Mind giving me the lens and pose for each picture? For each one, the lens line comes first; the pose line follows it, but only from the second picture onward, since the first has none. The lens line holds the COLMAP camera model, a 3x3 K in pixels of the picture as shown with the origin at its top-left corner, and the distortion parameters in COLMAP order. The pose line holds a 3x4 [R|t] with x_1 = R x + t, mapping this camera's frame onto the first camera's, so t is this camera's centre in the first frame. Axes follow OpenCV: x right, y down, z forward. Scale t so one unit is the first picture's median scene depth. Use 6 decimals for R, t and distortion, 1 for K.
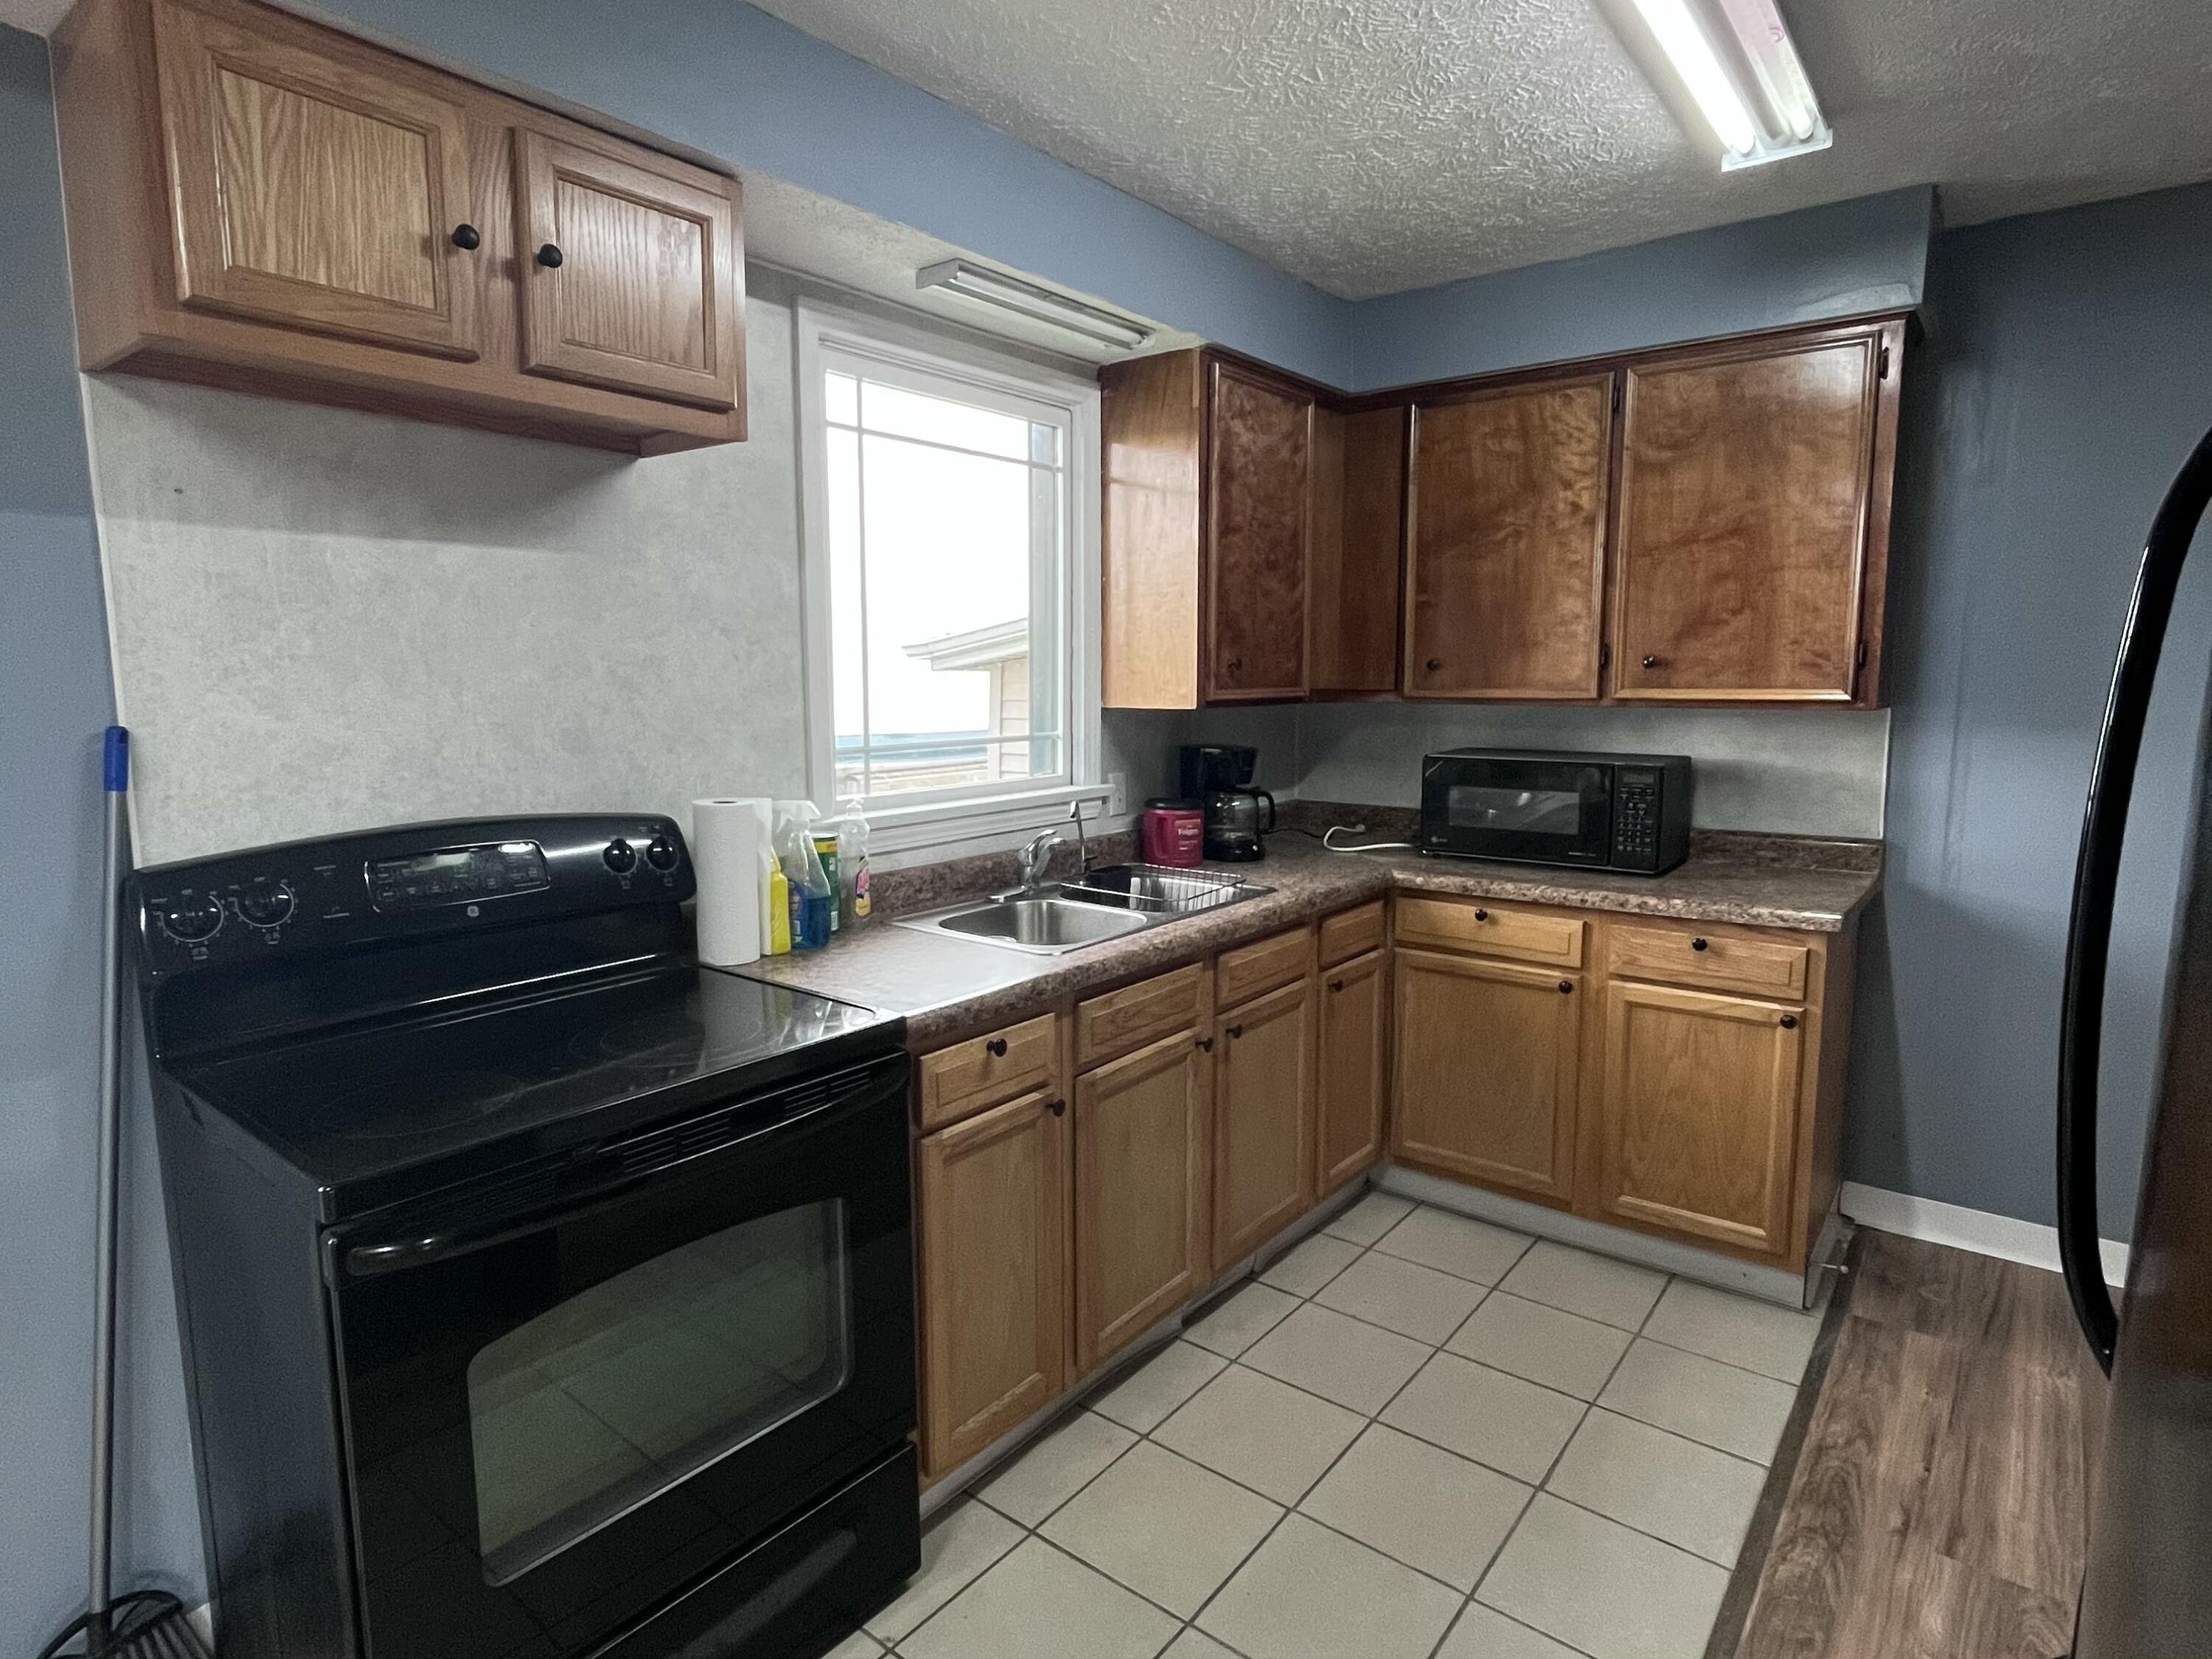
lens RADIAL K [[1195.0, 0, 1099.9], [0, 1195.0, 819.5], [0, 0, 1]] dist [-0.000163, -0.001992]
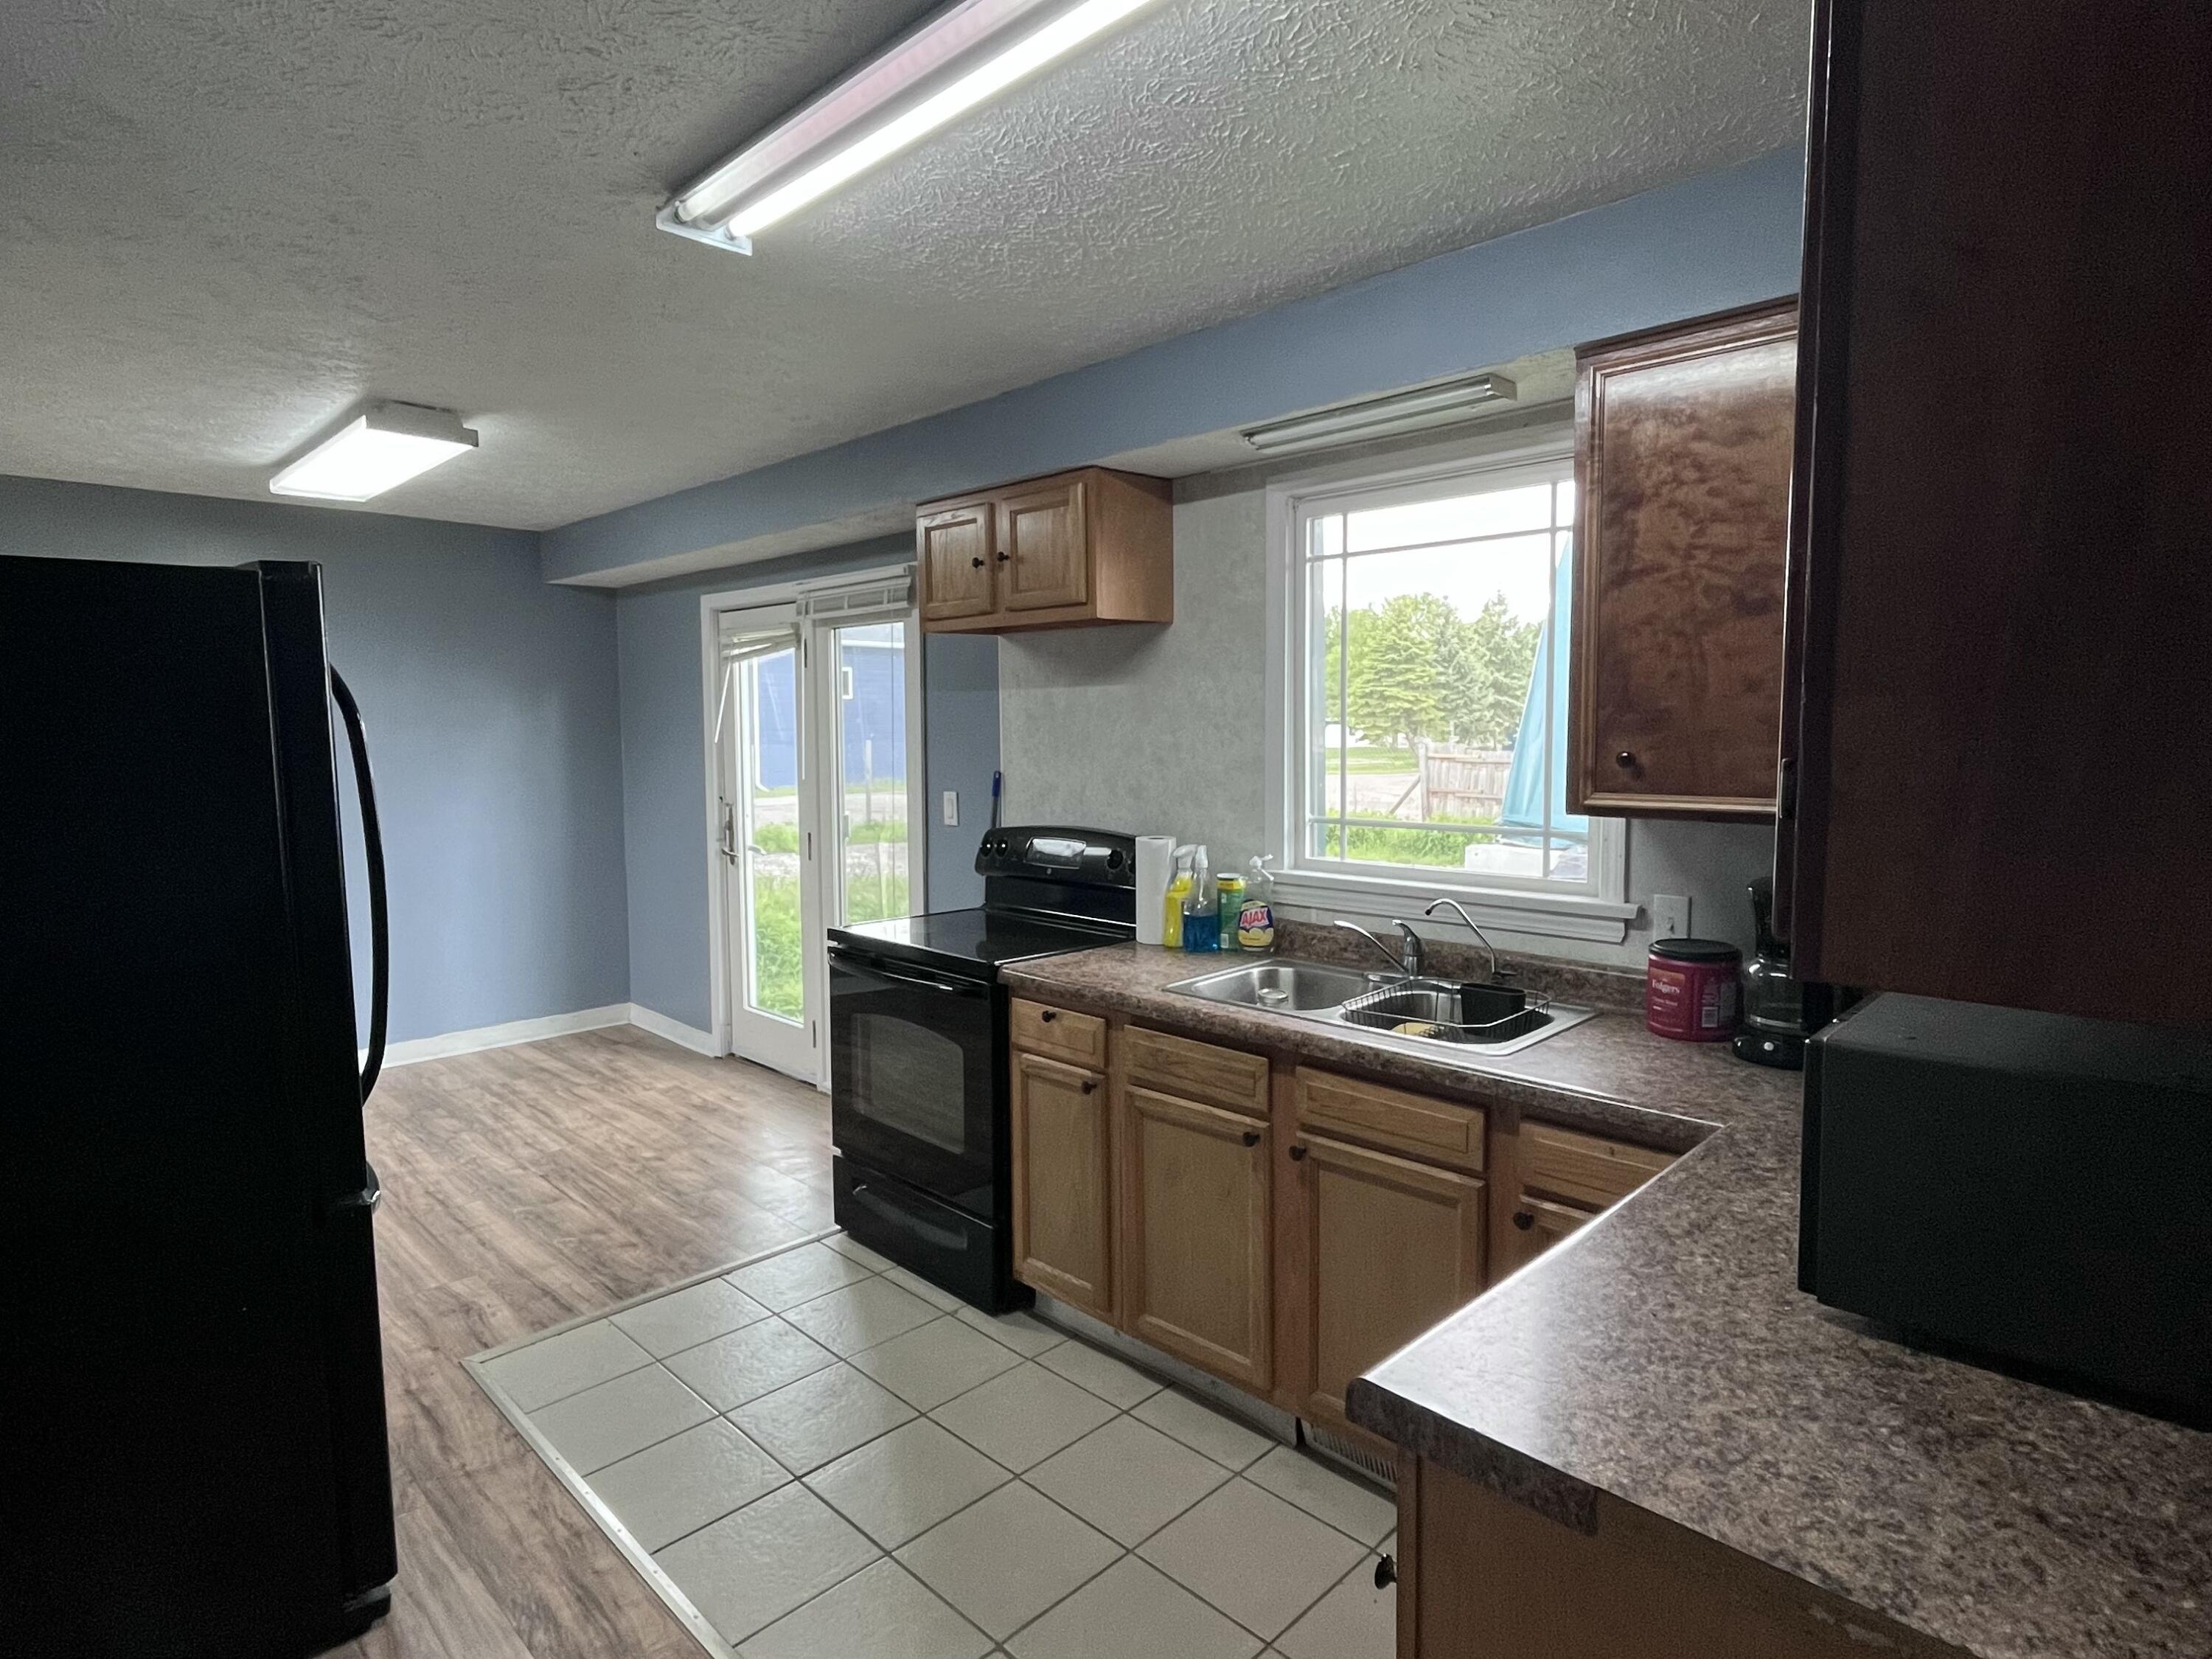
lens RADIAL K [[1195.0, 0, 1104.3], [0, 1195.0, 815.5], [0, 0, 1]] dist [-0.000163, -0.001992]
pose [[-0.111051, 0.082078, -0.990420, 0.916466], [-0.113015, 0.989076, 0.094639, -0.137019], [0.987368, 0.122442, -0.100562, 0.813822]]
